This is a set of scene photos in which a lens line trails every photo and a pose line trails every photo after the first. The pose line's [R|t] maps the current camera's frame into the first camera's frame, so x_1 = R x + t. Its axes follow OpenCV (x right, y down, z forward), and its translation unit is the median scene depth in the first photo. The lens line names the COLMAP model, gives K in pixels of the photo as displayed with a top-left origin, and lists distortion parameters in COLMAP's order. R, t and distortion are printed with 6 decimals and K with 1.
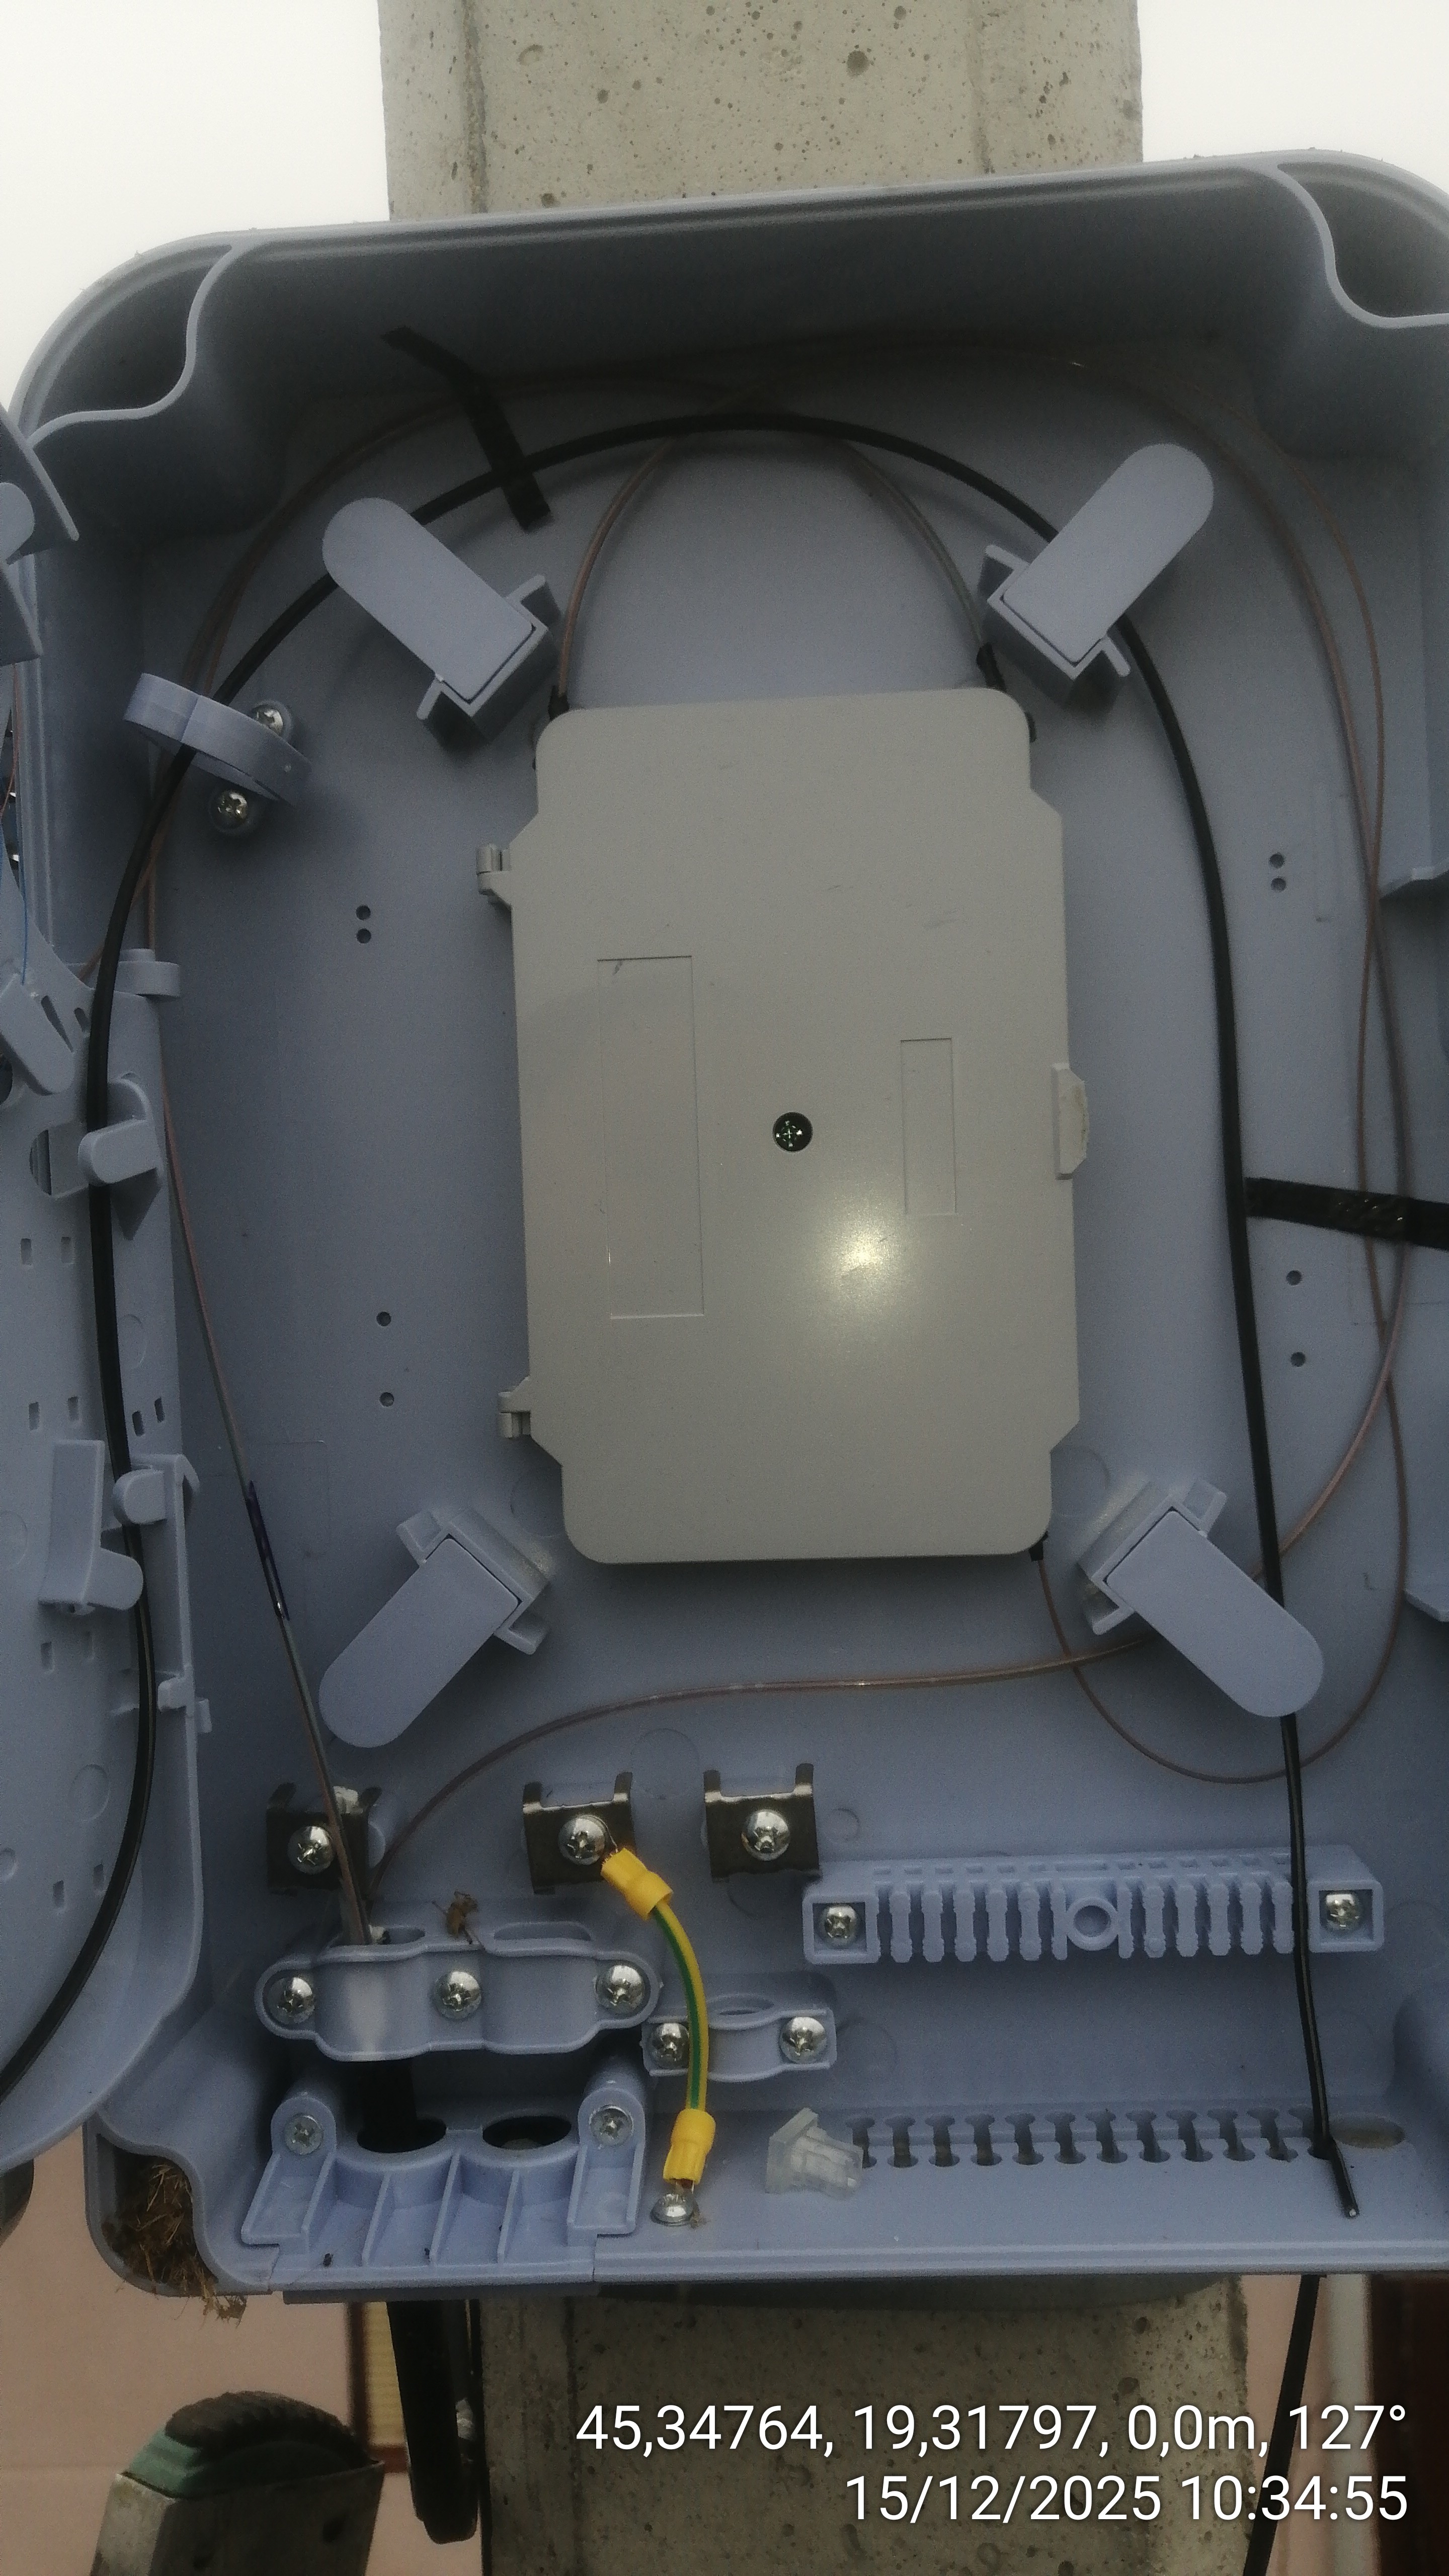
lens RADIAL K [[1965.9, 0, 752.1], [0, 1965.9, 1289.8], [0, 0, 1]] dist [0.004247, 0.012191]
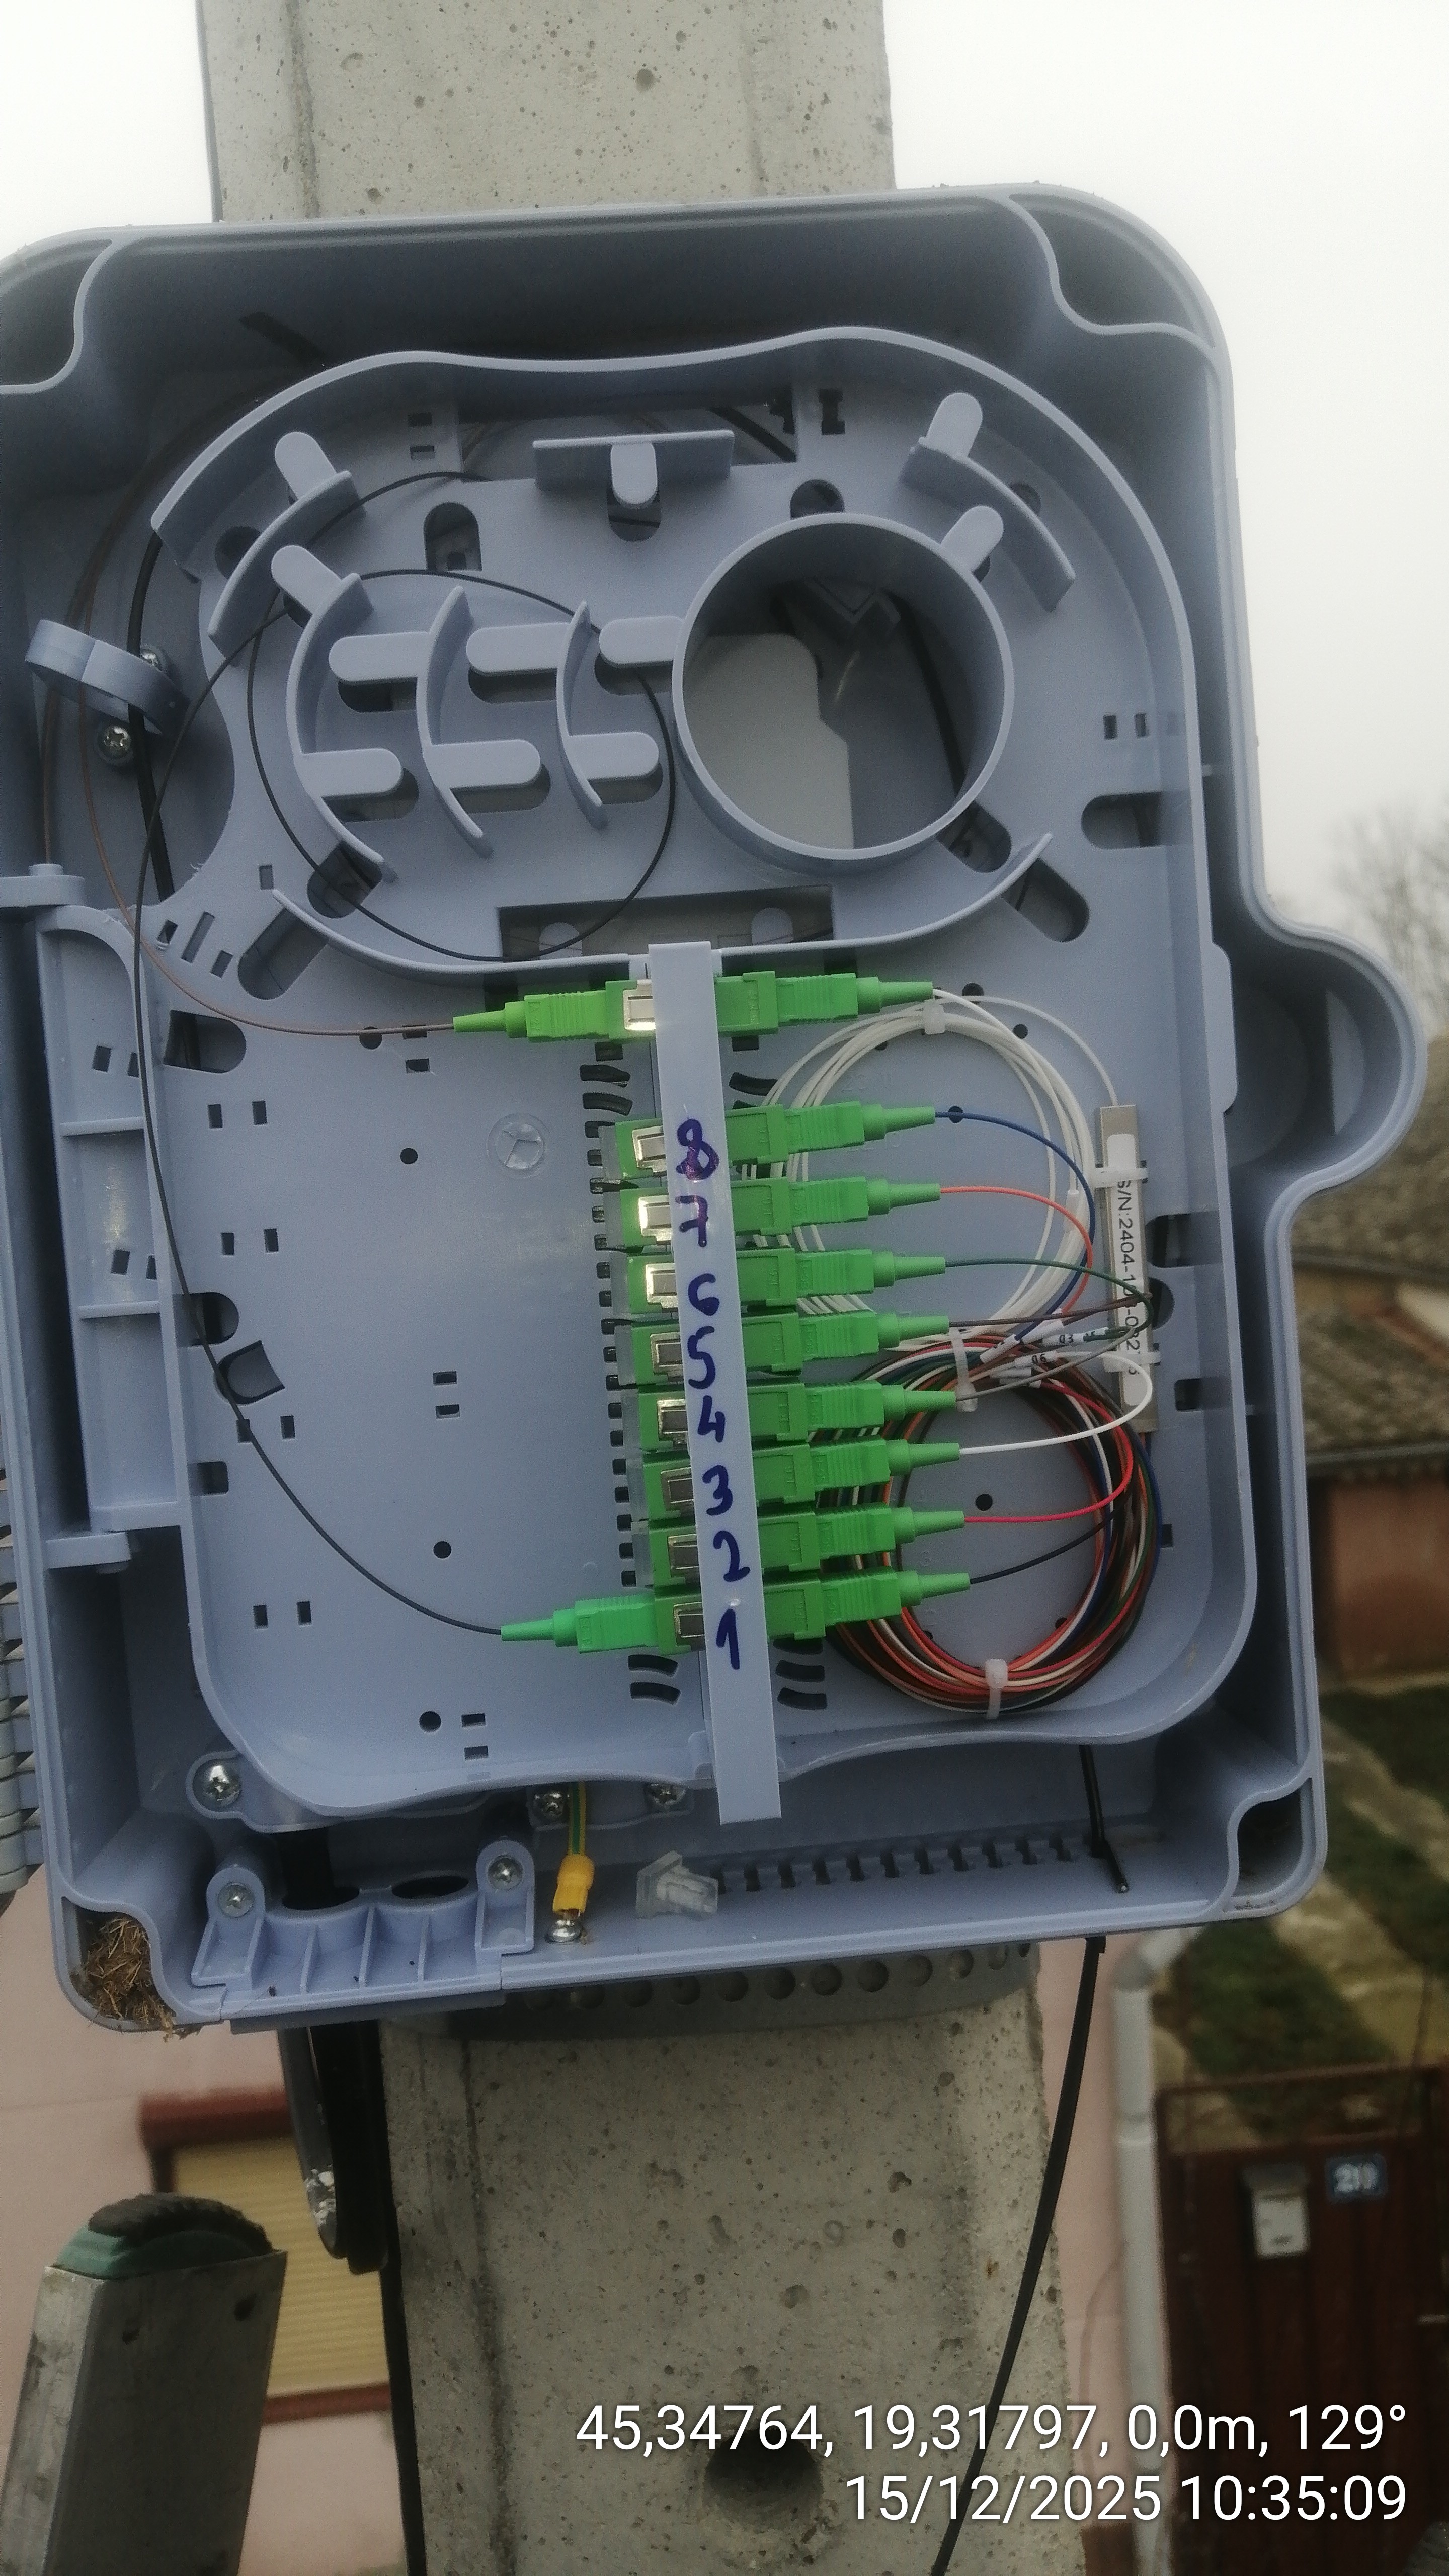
lens RADIAL K [[1965.9, 0, 752.1], [0, 1965.9, 1289.8], [0, 0, 1]] dist [0.004247, 0.012191]
pose [[0.993050, -0.037981, 0.111397, -0.038687], [0.035449, 0.999068, 0.024625, 0.050029], [-0.112229, -0.020504, 0.993471, -0.152193]]
